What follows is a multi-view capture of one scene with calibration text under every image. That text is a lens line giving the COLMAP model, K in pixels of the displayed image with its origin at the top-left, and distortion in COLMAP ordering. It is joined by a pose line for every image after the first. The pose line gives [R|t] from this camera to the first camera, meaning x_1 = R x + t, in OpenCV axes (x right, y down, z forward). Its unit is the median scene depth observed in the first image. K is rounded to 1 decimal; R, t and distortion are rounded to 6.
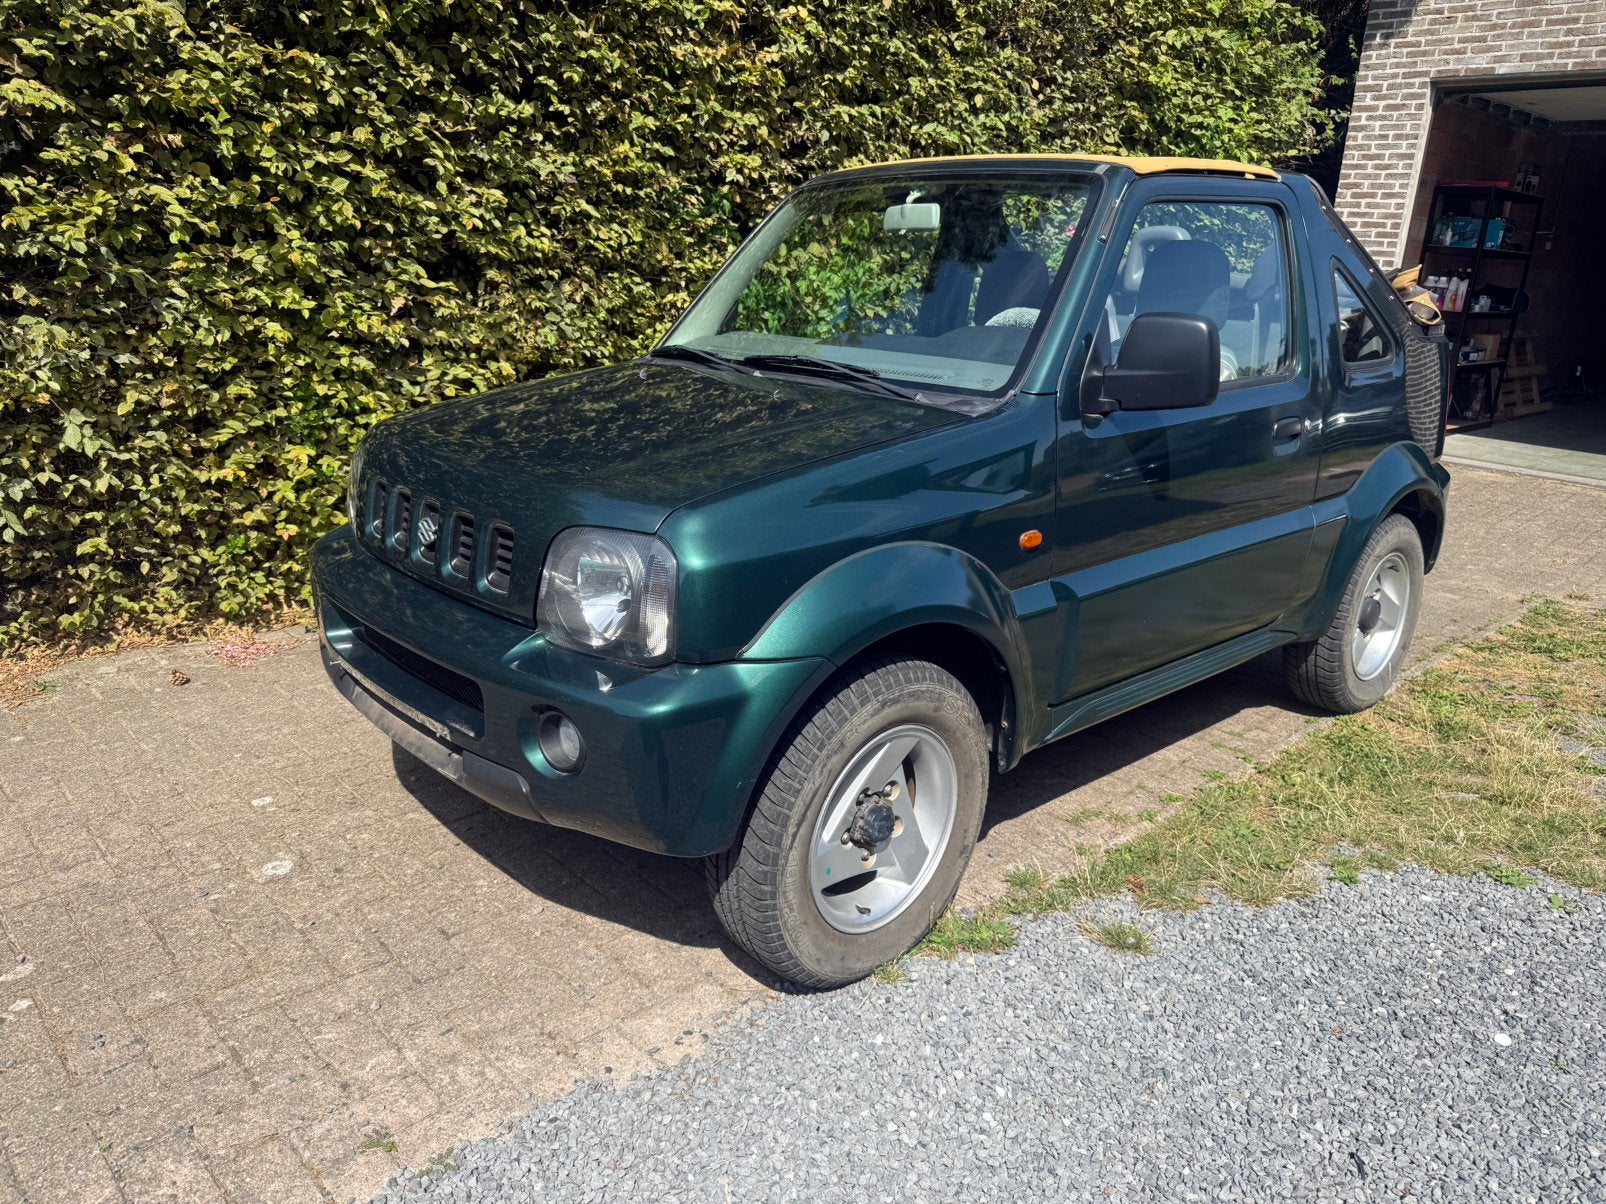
lens RADIAL K [[1250.0, 0, 857.2], [0, 1250.0, 609.5], [0, 0, 1]] dist [0.071796, -0.152439]
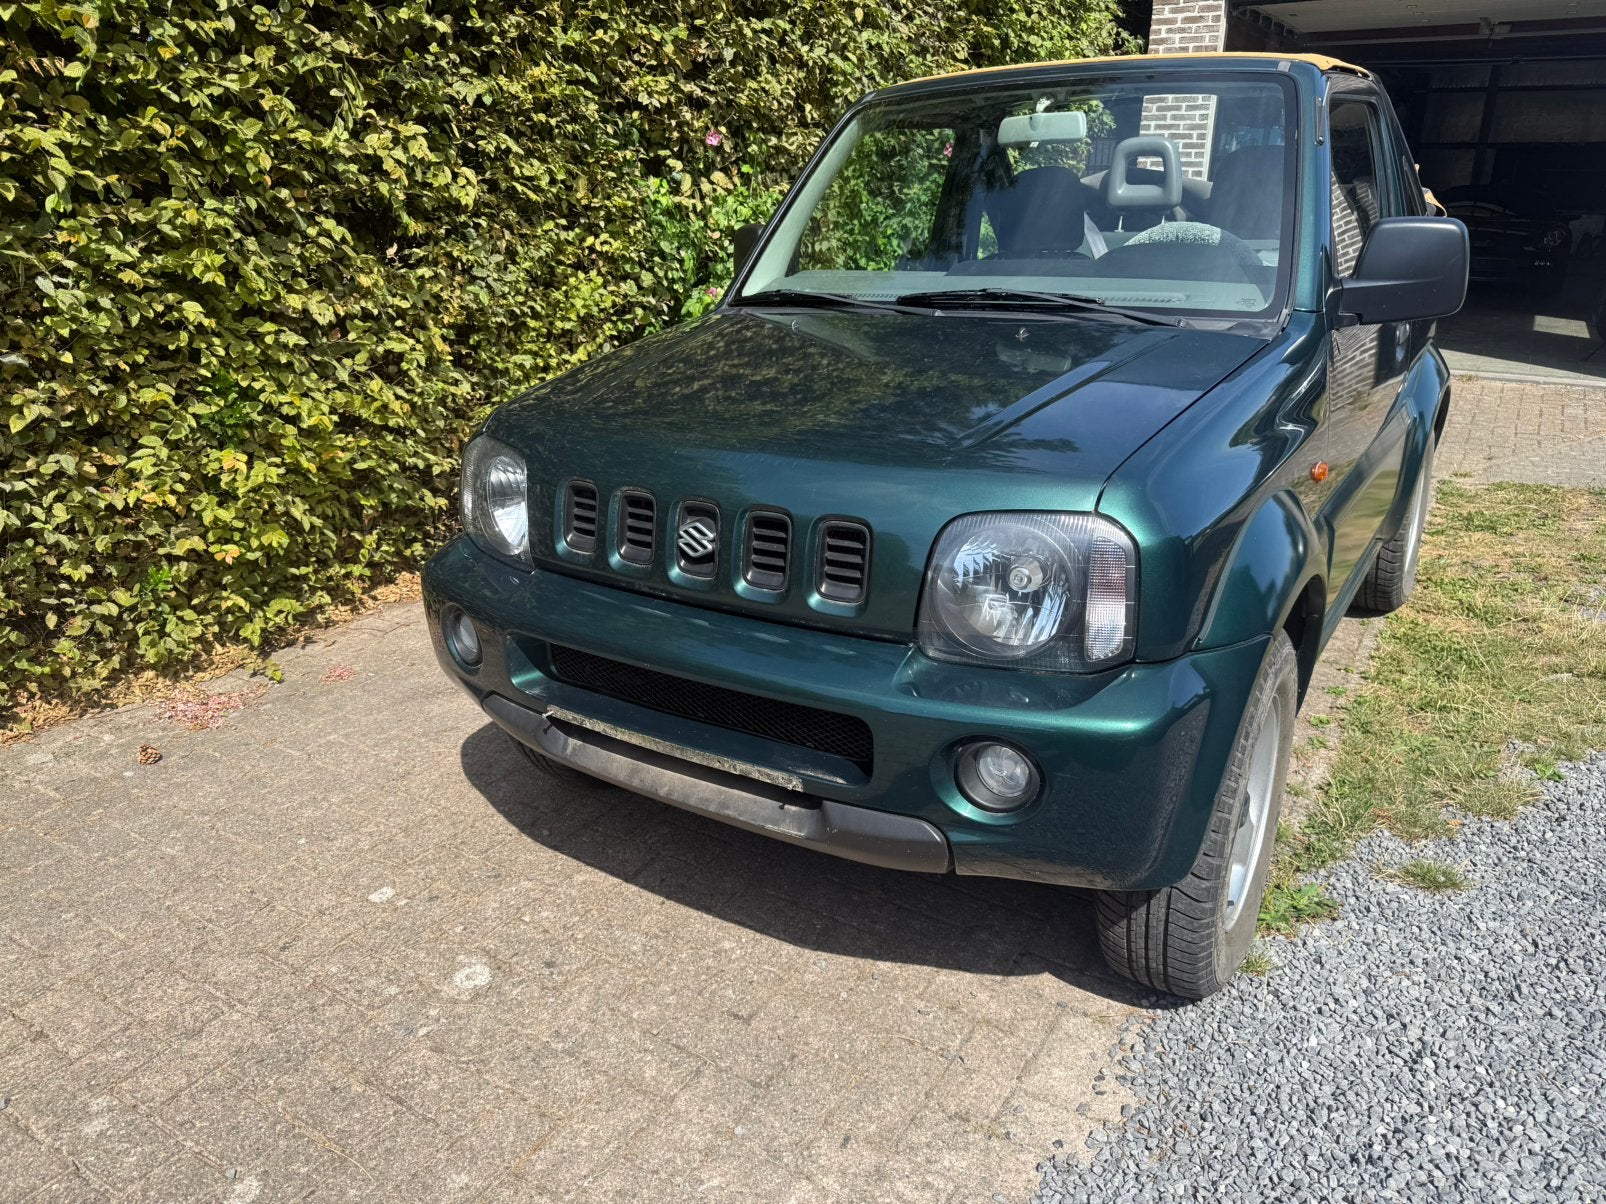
lens RADIAL K [[1228.7, 0, 803.0], [0, 1228.7, 602.0], [0, 0, 1]] dist [-0.008405, -0.003178]
pose [[0.963509, -0.126556, 0.235869, -0.252640], [0.115104, 0.991431, 0.061764, -0.034090], [-0.241664, -0.032361, 0.969820, 0.122921]]
